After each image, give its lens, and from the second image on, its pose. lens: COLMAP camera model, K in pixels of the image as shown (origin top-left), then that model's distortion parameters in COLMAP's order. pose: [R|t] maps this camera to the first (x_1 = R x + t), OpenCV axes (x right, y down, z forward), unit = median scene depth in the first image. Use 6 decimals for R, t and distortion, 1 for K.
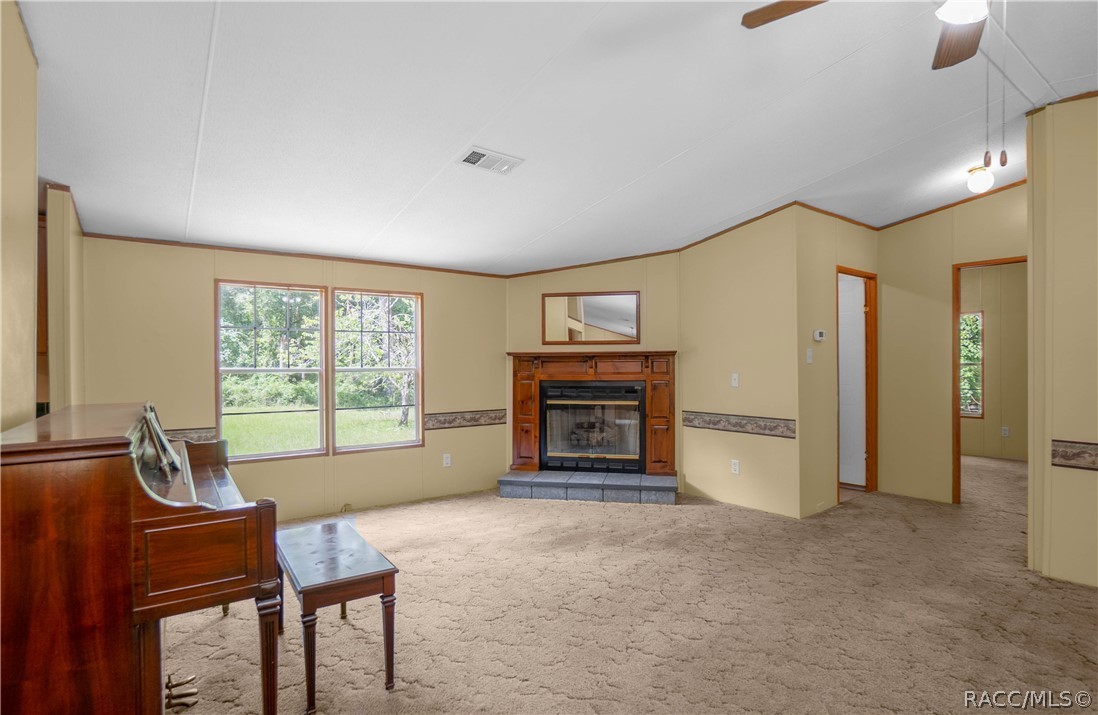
lens RADIAL K [[544.3, 0, 549.0], [0, 544.3, 357.5], [0, 0, 1]] dist [-0.054594, 0.025178]
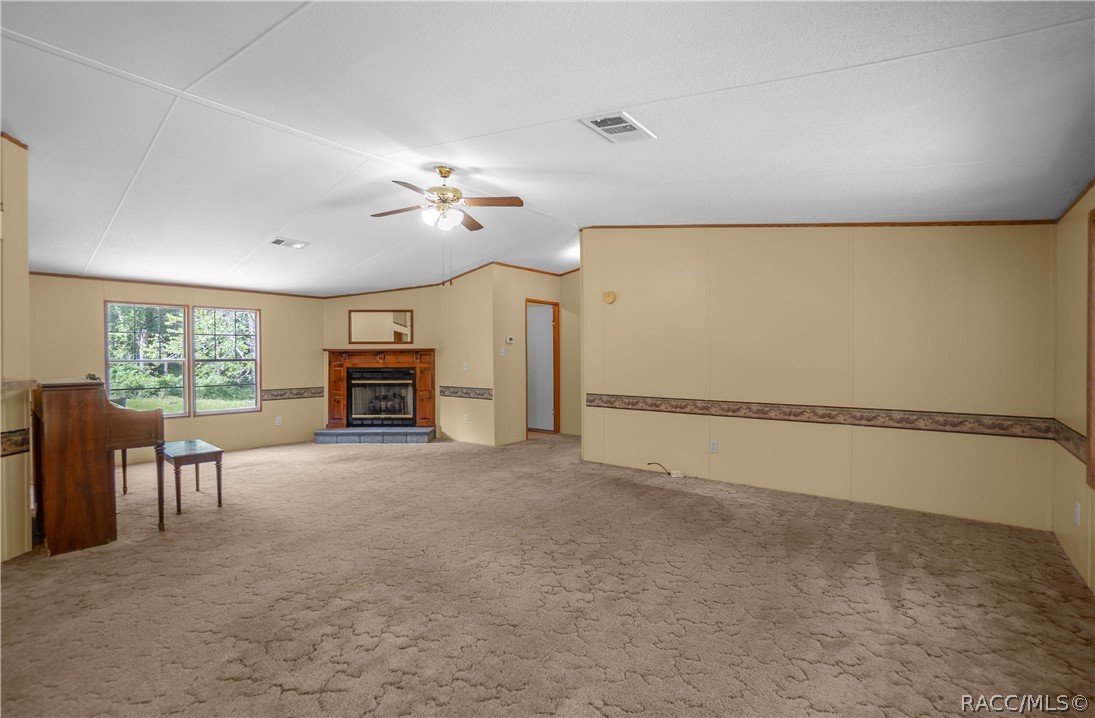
lens RADIAL K [[500.7, 0, 556.7], [0, 500.7, 358.4], [0, 0, 1]] dist [-0.068278, 0.026163]
pose [[0.968261, -0.001078, 0.249938, 0.211993], [-0.002209, 0.999915, 0.012868, -0.002336], [-0.249931, -0.013012, 0.968176, -0.493076]]
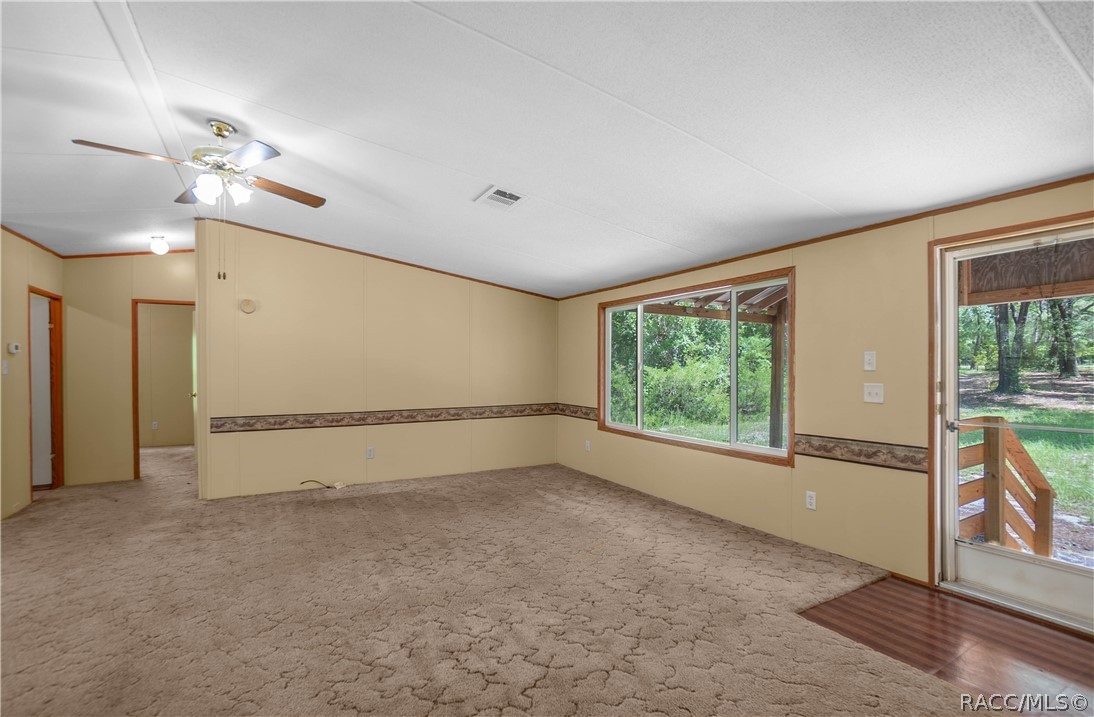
lens RADIAL K [[500.2, 0, 556.2], [0, 500.2, 357.9], [0, 0, 1]] dist [-0.068278, 0.026163]
pose [[0.108162, 0.026190, 0.993788, -0.280853], [0.001070, 0.999649, -0.026461, 0.003741], [-0.994133, 0.003926, 0.108096, -0.154227]]
